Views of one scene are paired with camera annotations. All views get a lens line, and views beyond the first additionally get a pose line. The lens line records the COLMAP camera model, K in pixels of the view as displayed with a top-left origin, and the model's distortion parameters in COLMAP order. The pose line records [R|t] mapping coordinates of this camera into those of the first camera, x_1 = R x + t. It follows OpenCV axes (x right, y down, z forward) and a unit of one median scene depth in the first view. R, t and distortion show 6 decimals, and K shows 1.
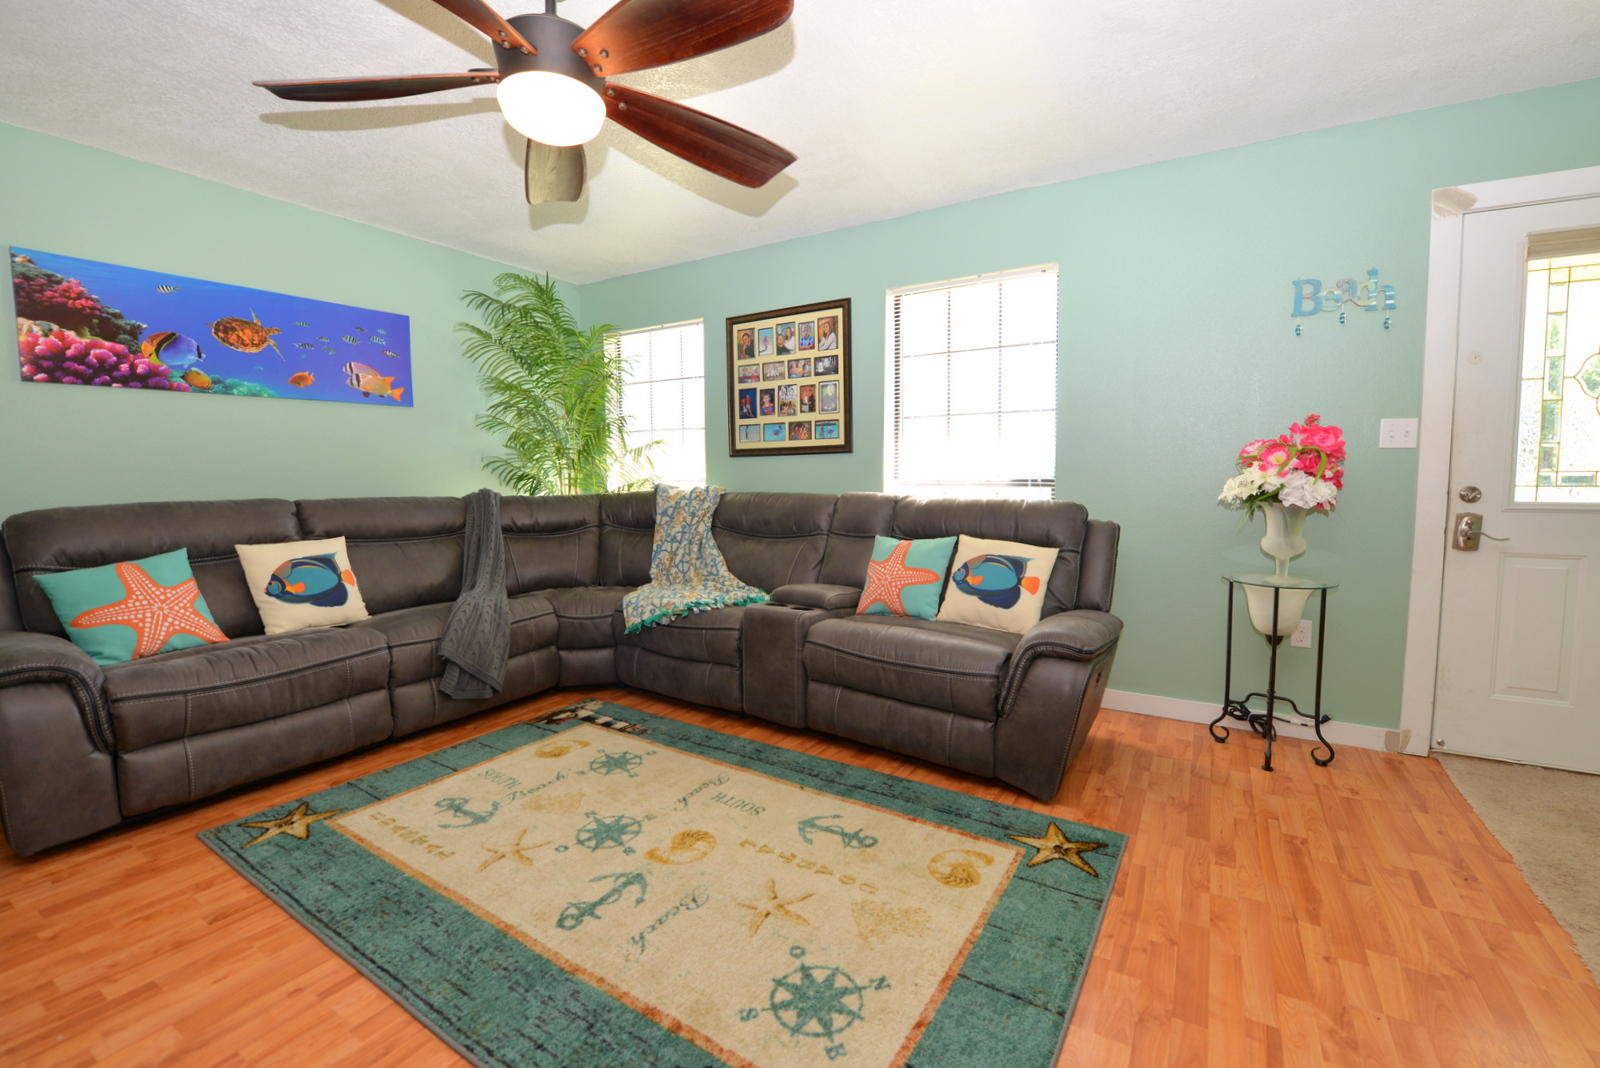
lens RADIAL K [[668.0, 0, 810.5], [0, 668.0, 530.9], [0, 0, 1]] dist [-0.018419, -0.001546]
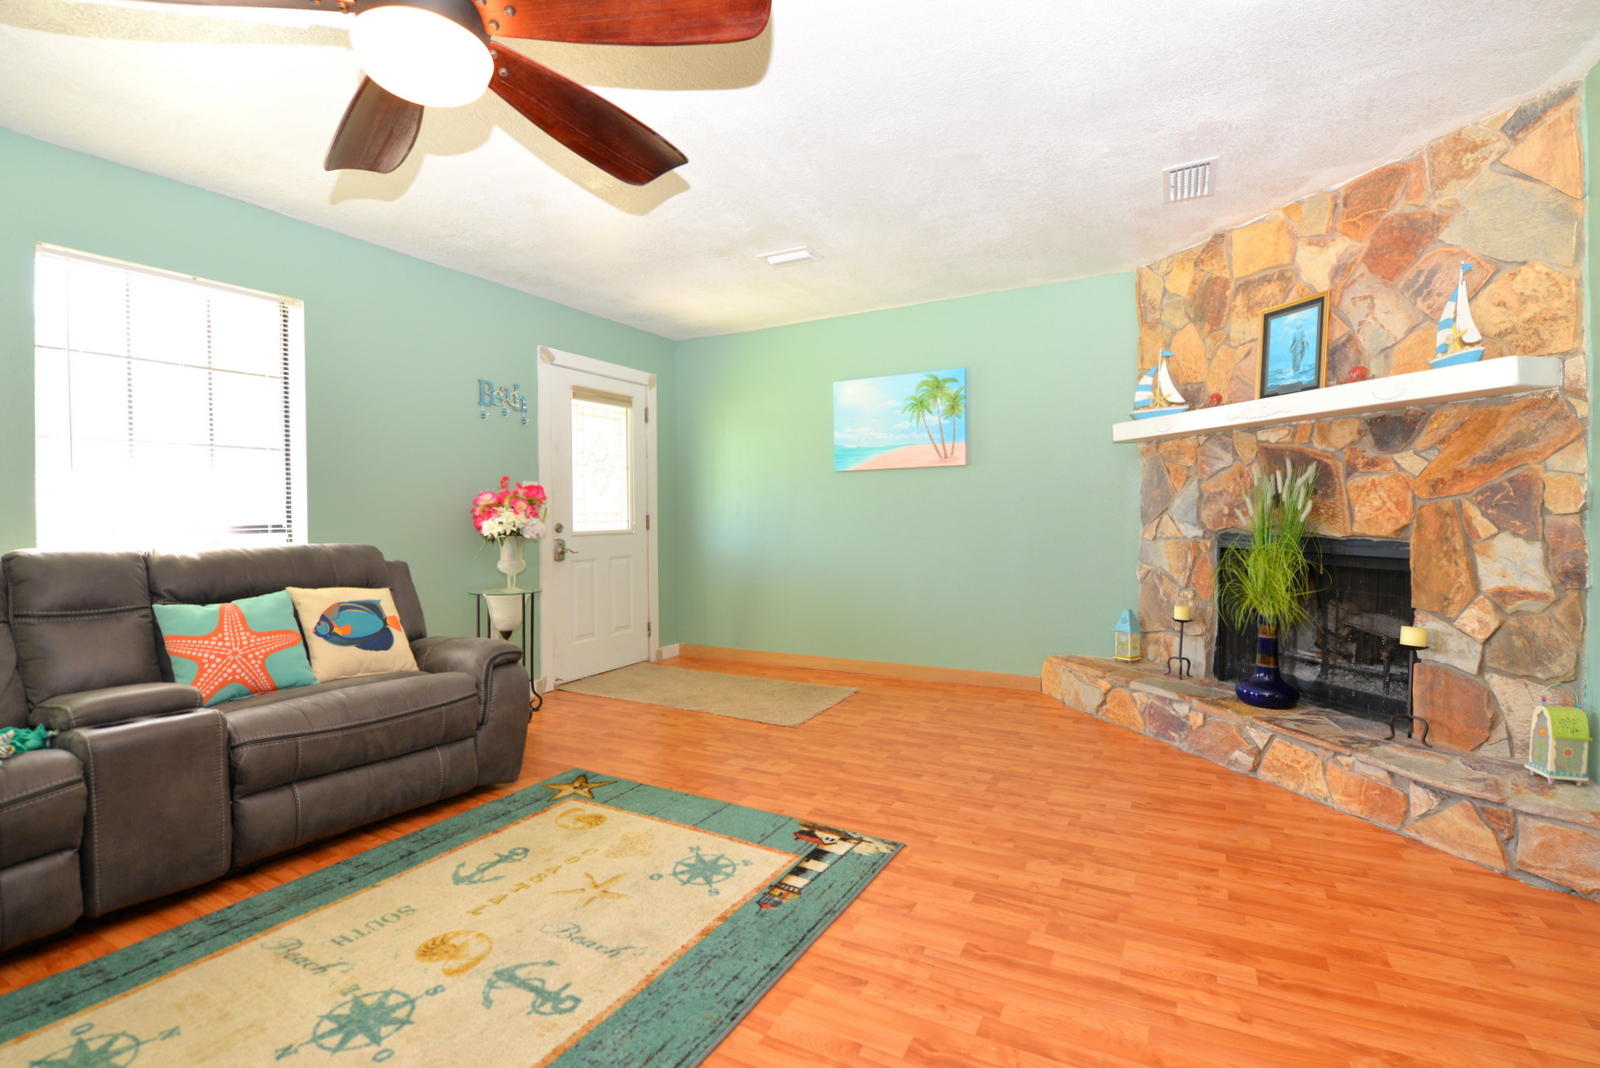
lens RADIAL K [[722.5, 0, 787.8], [0, 722.5, 535.8], [0, 0, 1]] dist [-0.013331, 0.000019]
pose [[-0.013297, -0.026397, 0.999563, -0.908442], [0.096453, 0.994956, 0.027559, -0.030643], [-0.995249, 0.096778, -0.010683, 0.440649]]
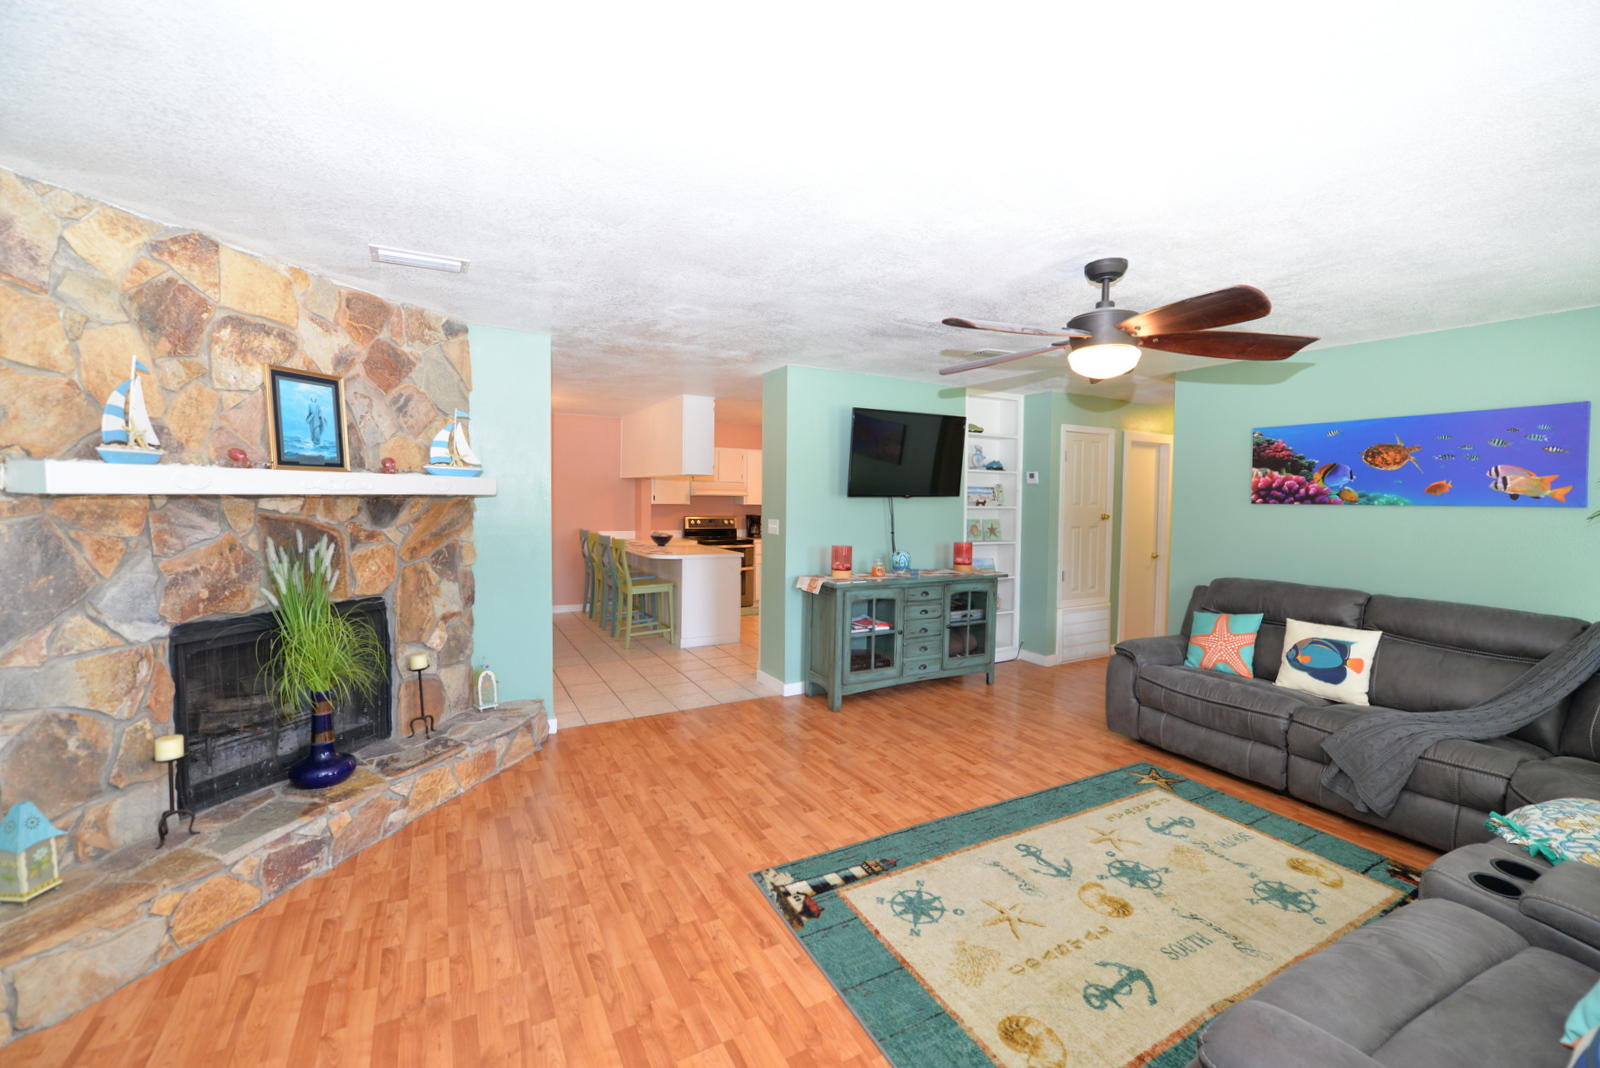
lens RADIAL K [[668.0, 0, 824.7], [0, 668.0, 534.4], [0, 0, 1]] dist [-0.018419, -0.001546]
pose [[-0.476011, 0.051649, -0.877921, 0.924018], [-0.089724, 0.990213, 0.106904, -0.241871], [0.874850, 0.129658, -0.466718, 0.851736]]
